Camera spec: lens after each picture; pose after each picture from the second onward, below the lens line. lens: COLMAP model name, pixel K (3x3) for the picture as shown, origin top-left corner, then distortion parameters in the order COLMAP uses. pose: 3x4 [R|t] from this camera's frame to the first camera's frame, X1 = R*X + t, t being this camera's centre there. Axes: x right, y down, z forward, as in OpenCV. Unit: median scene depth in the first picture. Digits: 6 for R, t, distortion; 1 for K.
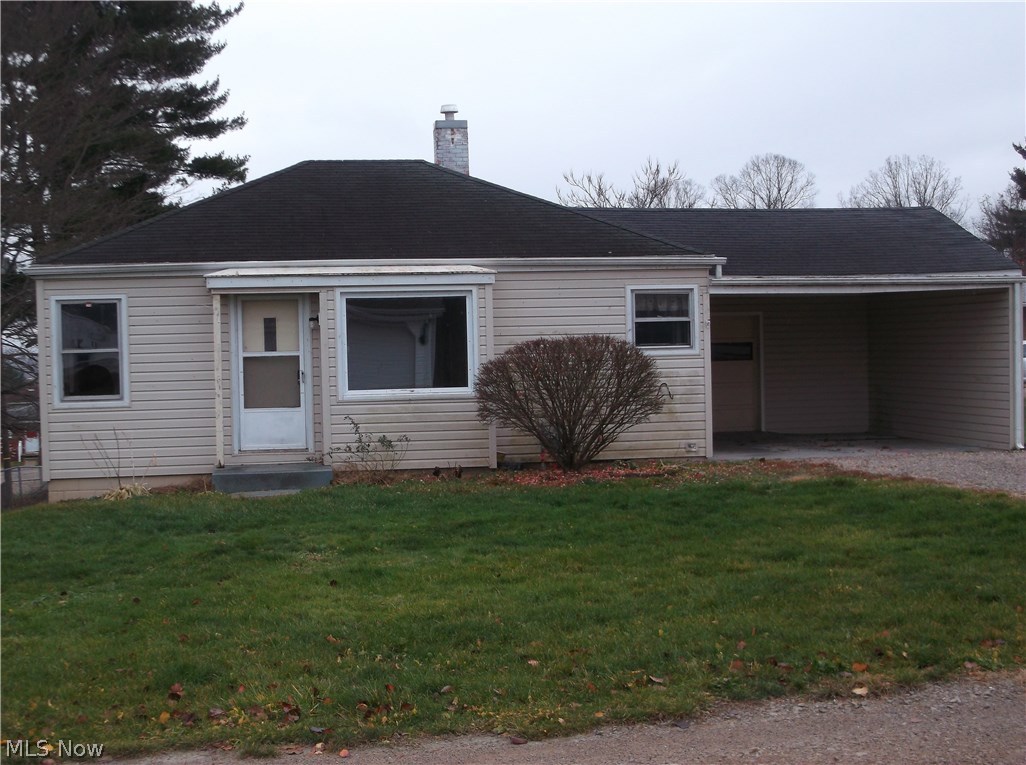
lens RADIAL K [[1310.4, 0, 513.0], [0, 1310.4, 382.5], [0, 0, 1]] dist [-0.085683, 0.070005]
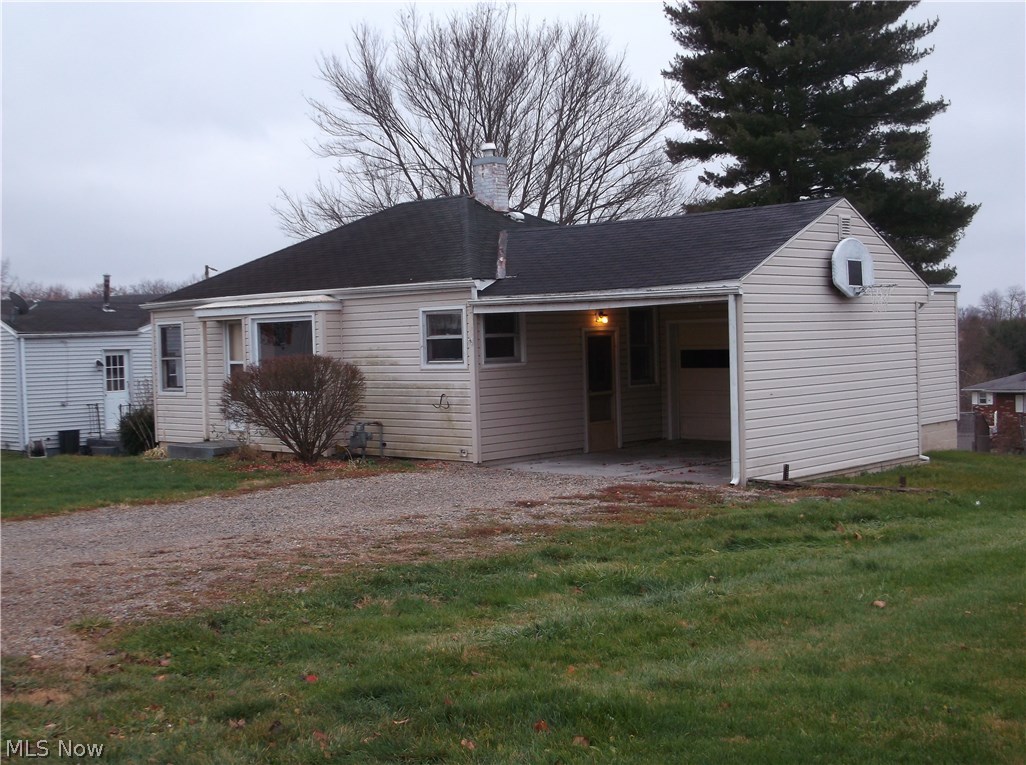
lens RADIAL K [[1310.4, 0, 513.0], [0, 1310.4, 382.5], [0, 0, 1]] dist [-0.085683, 0.070005]
pose [[0.610234, 0.033611, -0.791508, 1.094021], [-0.007287, 0.999295, 0.036817, -0.053633], [0.792188, -0.016699, 0.610049, 0.377910]]
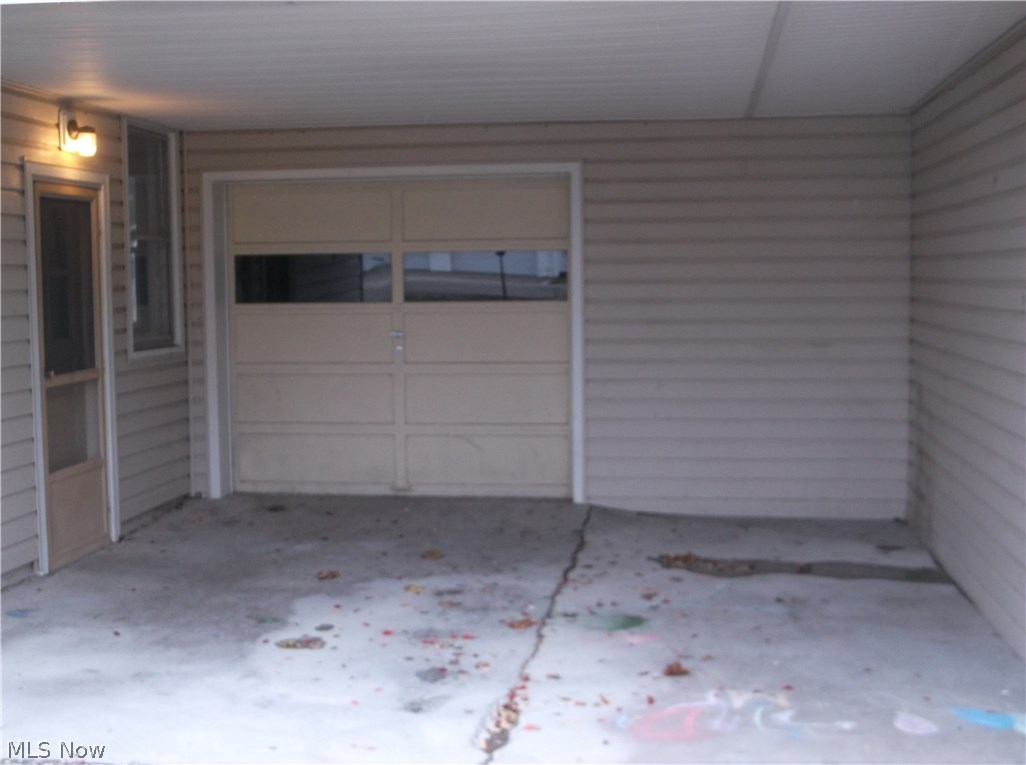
lens RADIAL K [[1403.6, 0, 513.0], [0, 1403.6, 382.5], [0, 0, 1]] dist [-0.104461, 0.040430]
pose [[0.956295, 0.035743, -0.290211, 0.386060], [-0.019840, 0.998145, 0.057557, -0.022715], [0.291729, -0.049284, 0.955230, 0.857984]]
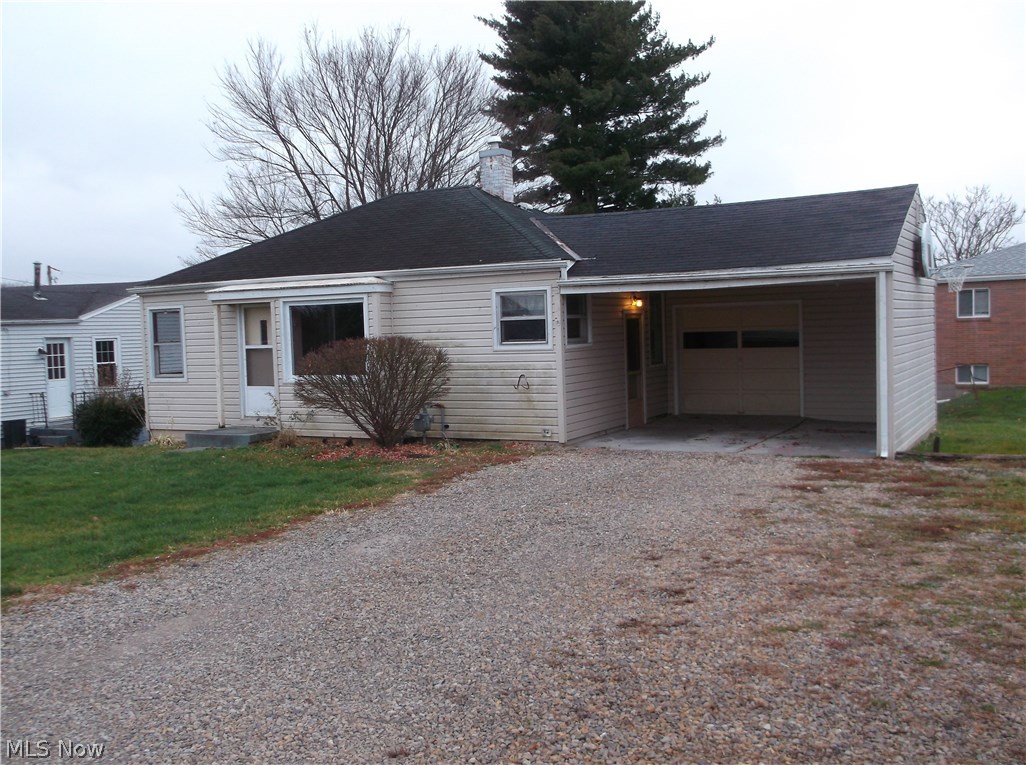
lens RADIAL K [[1016.2, 0, 513.0], [0, 1016.2, 382.5], [0, 0, 1]] dist [0.005168, -0.000306]
pose [[0.791253, 0.032284, -0.610636, 0.676640], [-0.003630, 0.998836, 0.048105, -0.036535], [0.611478, -0.035847, 0.790449, 0.315500]]
